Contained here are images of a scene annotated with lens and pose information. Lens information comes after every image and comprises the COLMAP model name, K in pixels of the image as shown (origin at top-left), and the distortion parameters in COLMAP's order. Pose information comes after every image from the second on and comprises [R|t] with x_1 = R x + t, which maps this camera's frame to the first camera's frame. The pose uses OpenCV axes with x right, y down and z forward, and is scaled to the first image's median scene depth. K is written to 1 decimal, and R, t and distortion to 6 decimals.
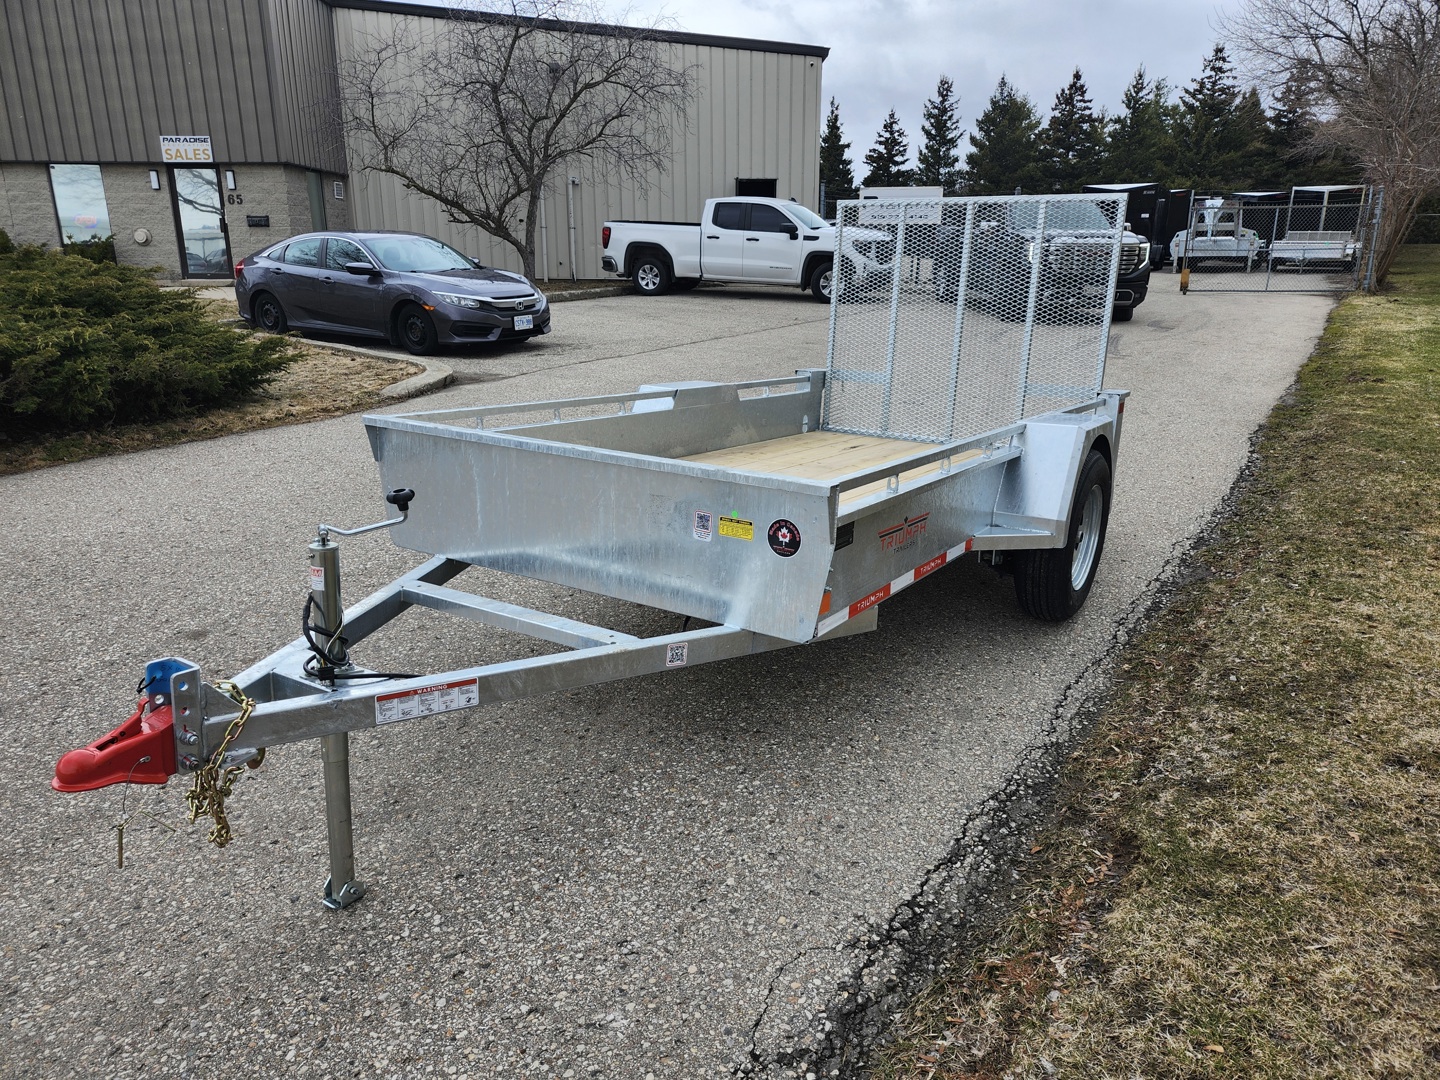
lens RADIAL K [[992.2, 0, 713.2], [0, 992.2, 538.4], [0, 0, 1]] dist [0.106920, -0.132240]
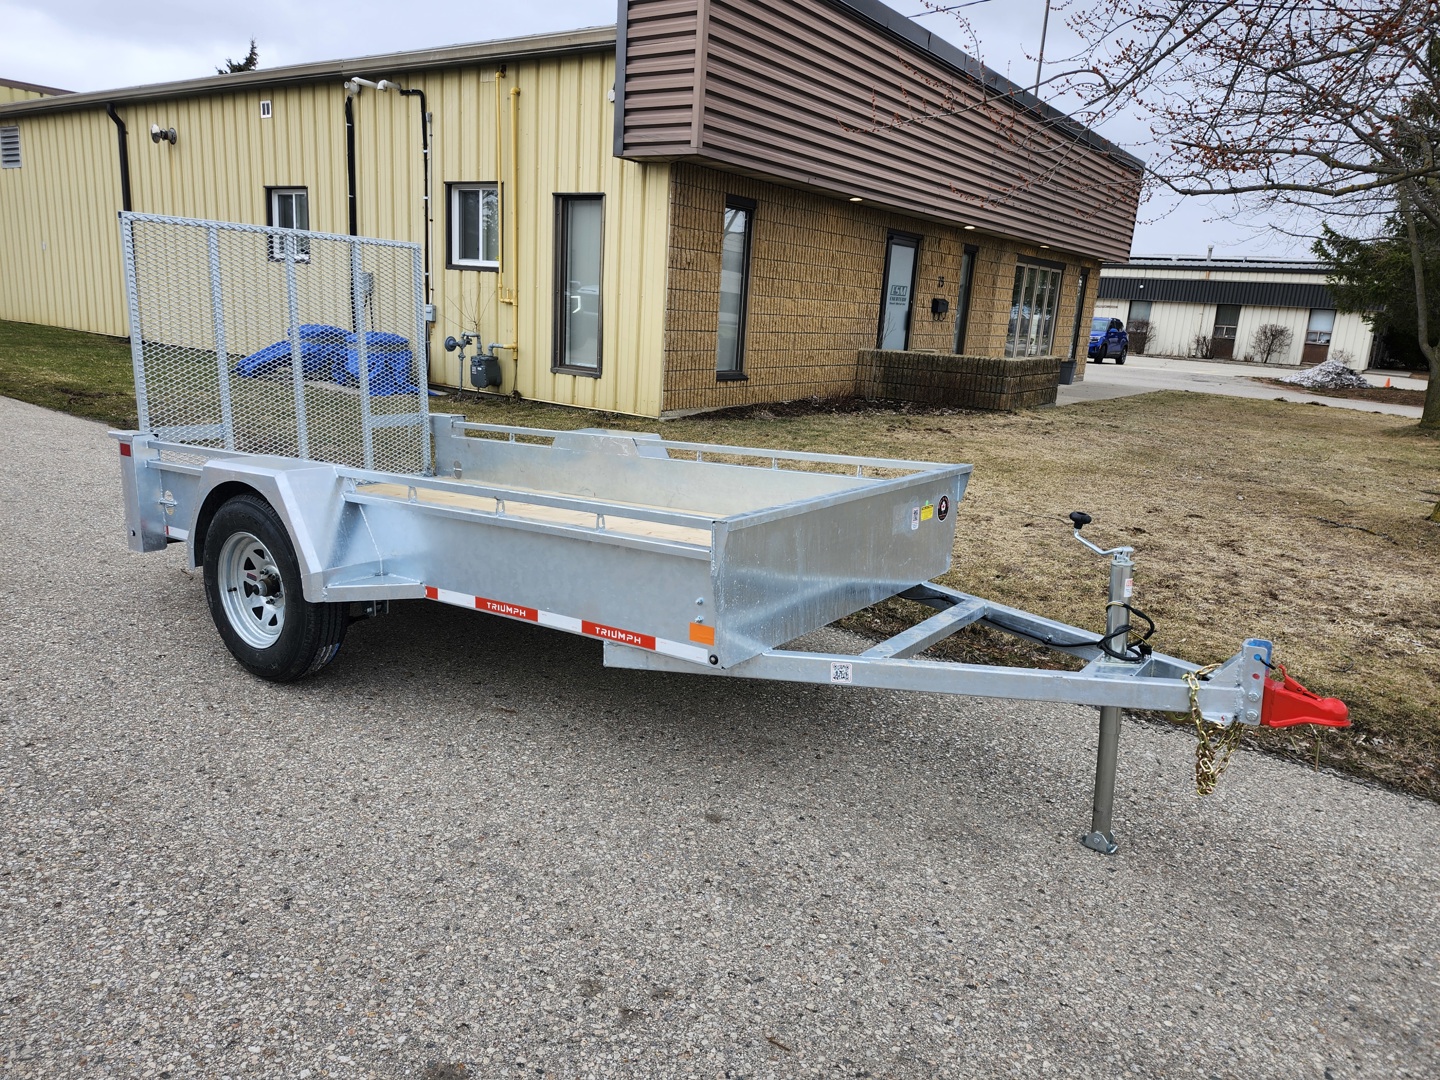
lens RADIAL K [[992.2, 0, 713.2], [0, 992.2, 538.4], [0, 0, 1]] dist [0.106920, -0.132240]
pose [[0.056441, -0.228837, 0.971827, -0.173478], [0.225590, 0.951129, 0.210862, -0.043010], [-0.972586, 0.207334, 0.105306, 0.143241]]
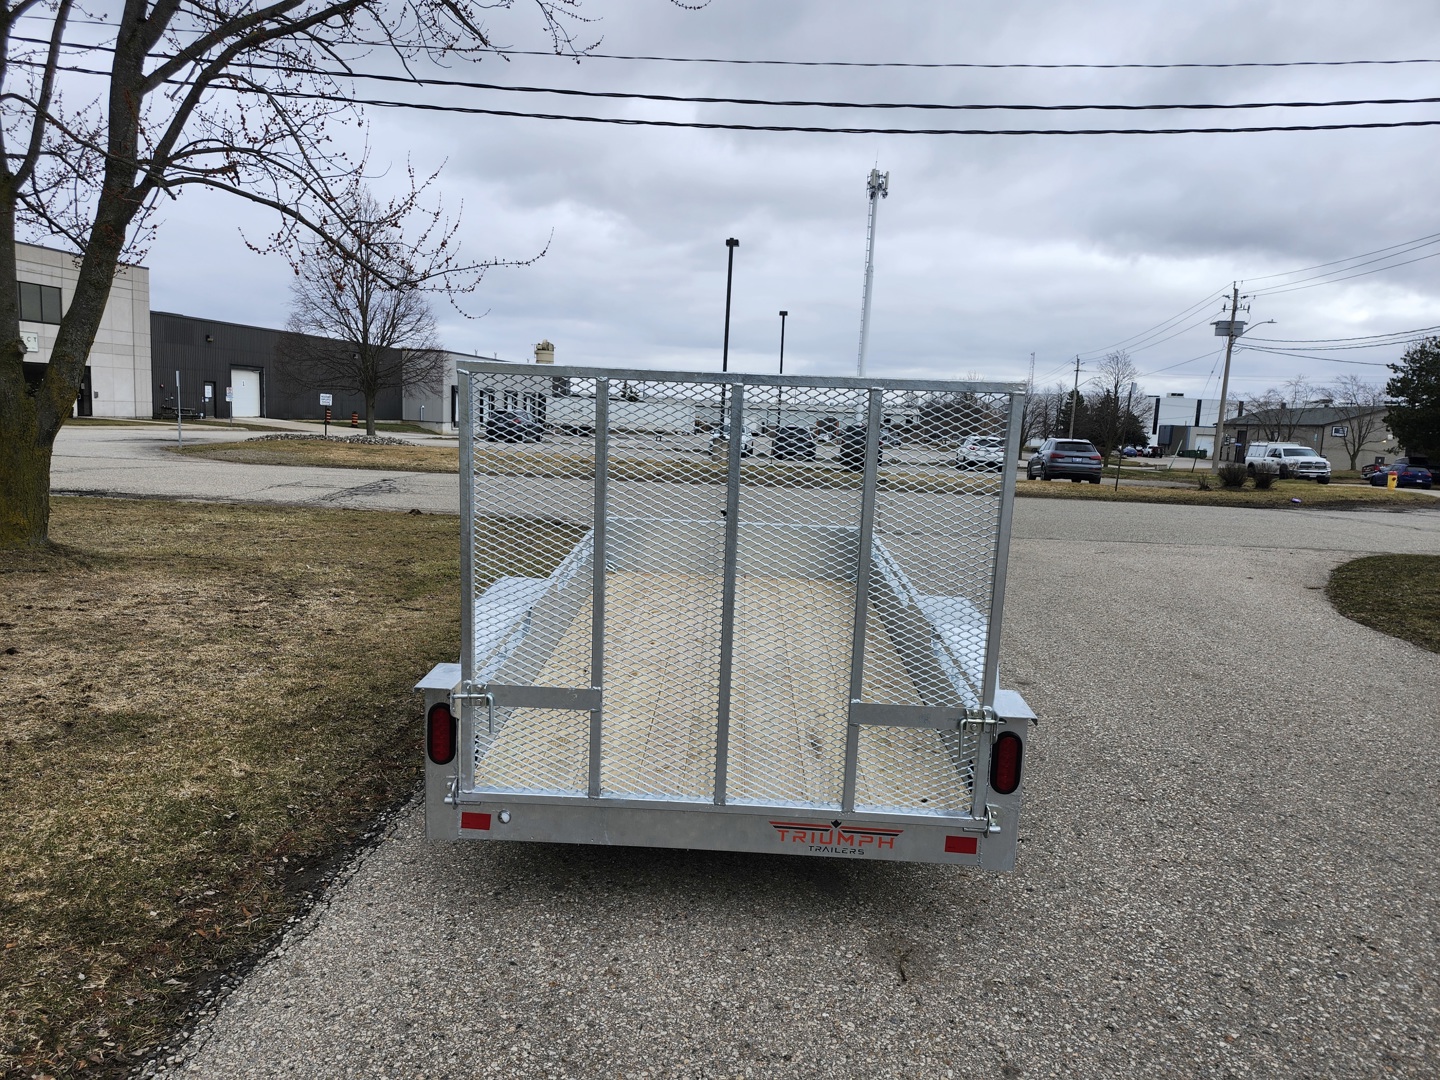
lens RADIAL K [[976.1, 0, 714.6], [0, 976.1, 574.5], [0, 0, 1]] dist [0.044547, -0.039919]
pose [[-0.859339, 0.042283, -0.509656, 0.129230], [-0.189593, 0.899221, 0.394279, -0.108474], [0.474965, 0.435446, -0.764719, 0.352271]]
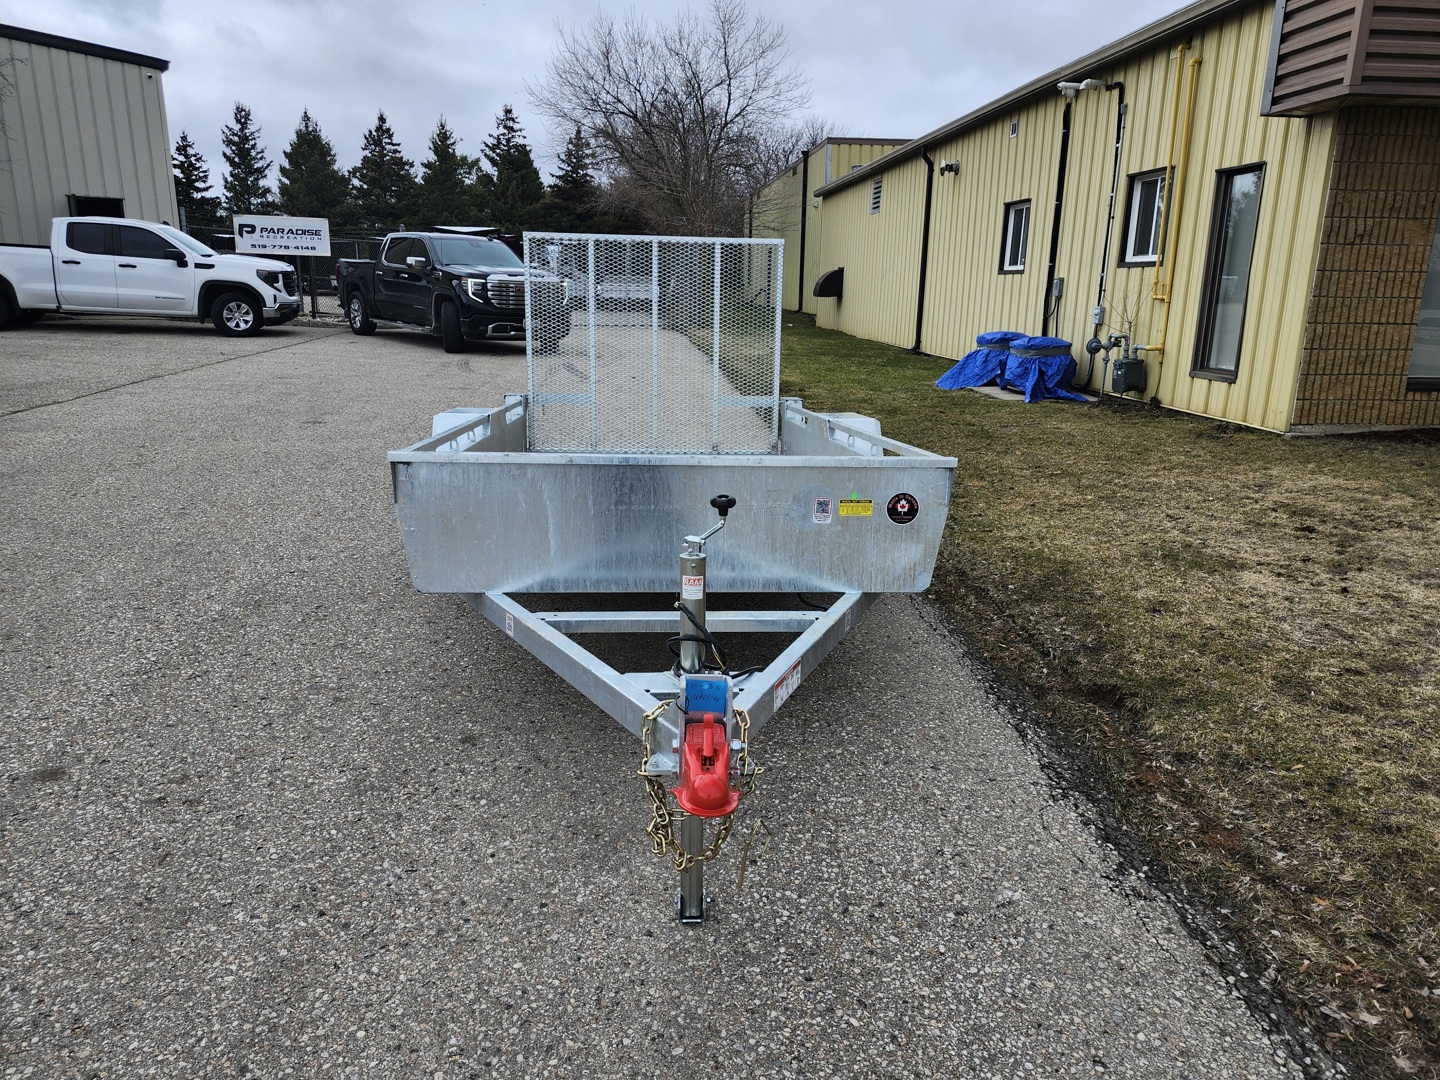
lens RADIAL K [[994.1, 0, 707.4], [0, 994.1, 542.3], [0, 0, 1]] dist [0.069717, -0.068579]
pose [[0.802797, -0.138414, 0.579964, -0.099759], [0.155550, 0.987618, 0.020390, -0.002574], [-0.575605, 0.073844, 0.814387, 0.018155]]
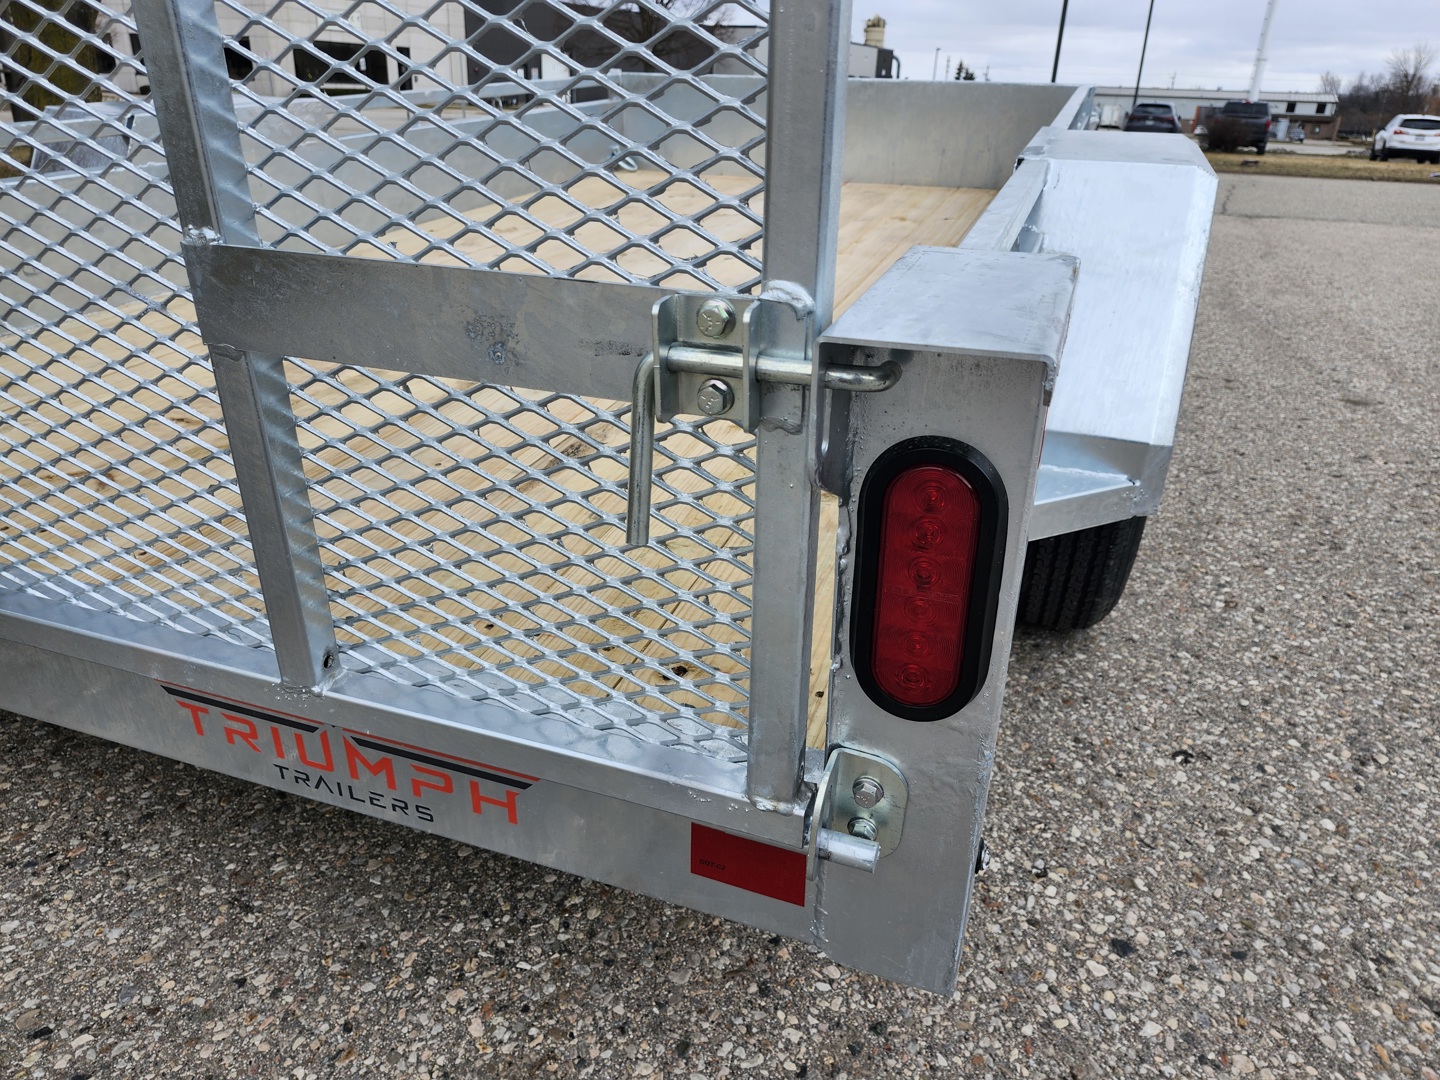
lens RADIAL K [[986.0, 0, 735.8], [0, 986.0, 538.1], [0, 0, 1]] dist [0.002404, 0.003577]
pose [[-0.973403, 0.058689, -0.221453, 0.038079], [-0.100365, 0.759695, 0.642488, -0.058023], [0.205943, 0.647626, -0.733599, 0.297975]]
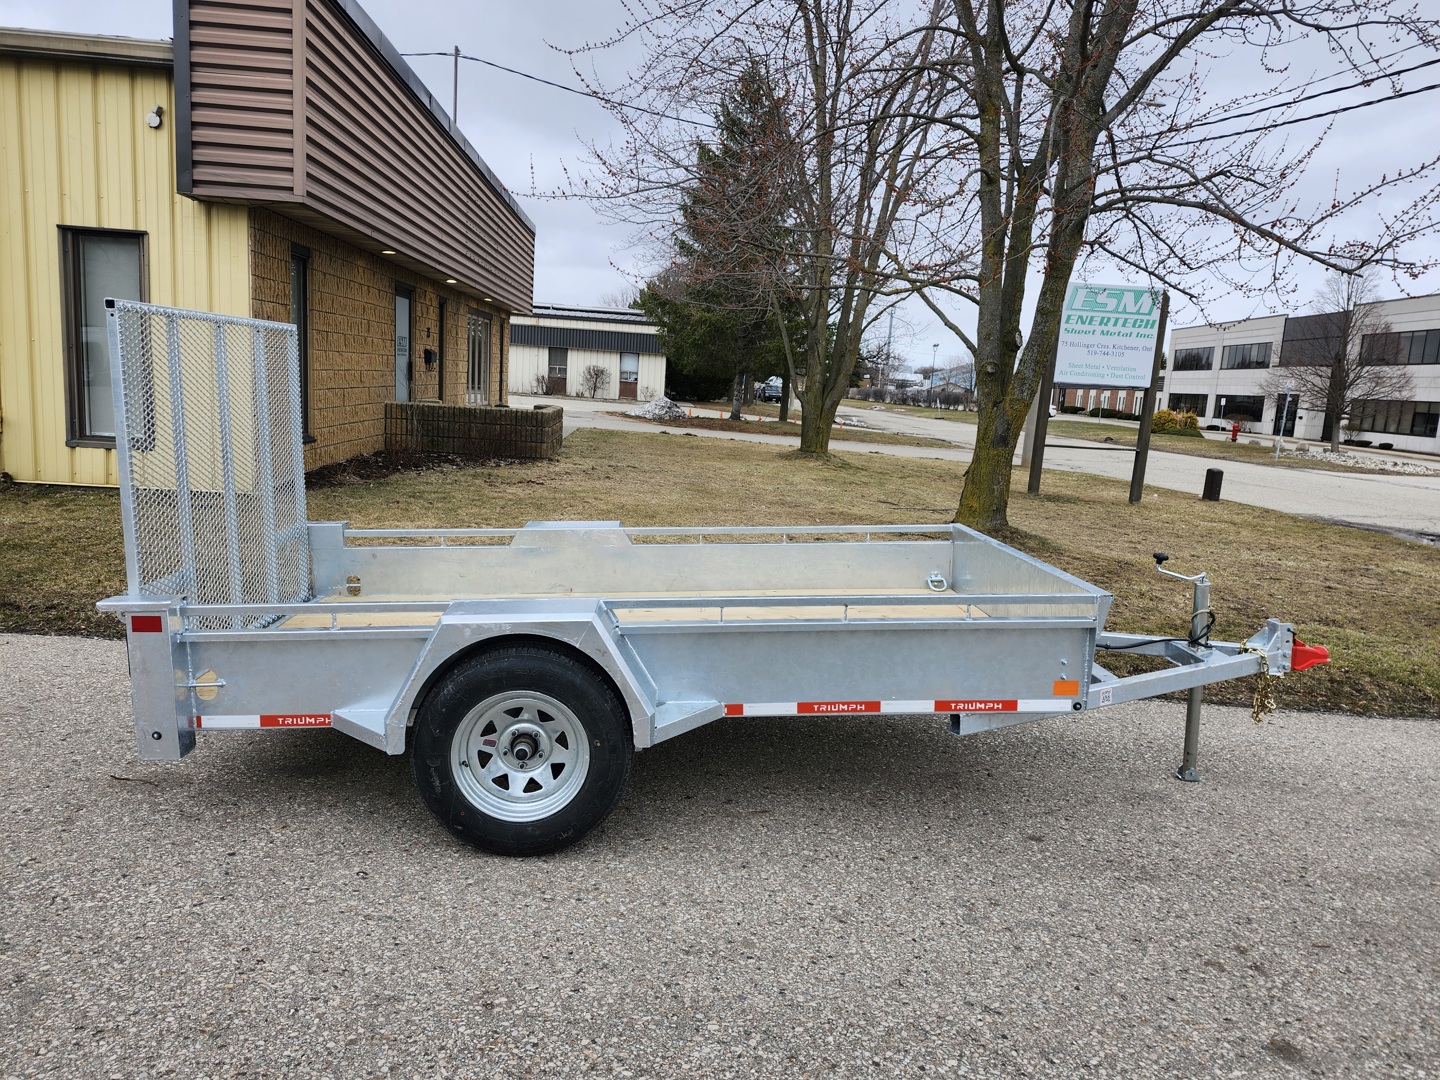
lens RADIAL K [[992.2, 0, 713.2], [0, 992.2, 538.4], [0, 0, 1]] dist [0.106920, -0.132240]
pose [[-0.585065, -0.165939, 0.793828, -0.141885], [0.170920, 0.931627, 0.320715, -0.089129], [-0.792770, 0.323320, -0.516700, 0.283831]]
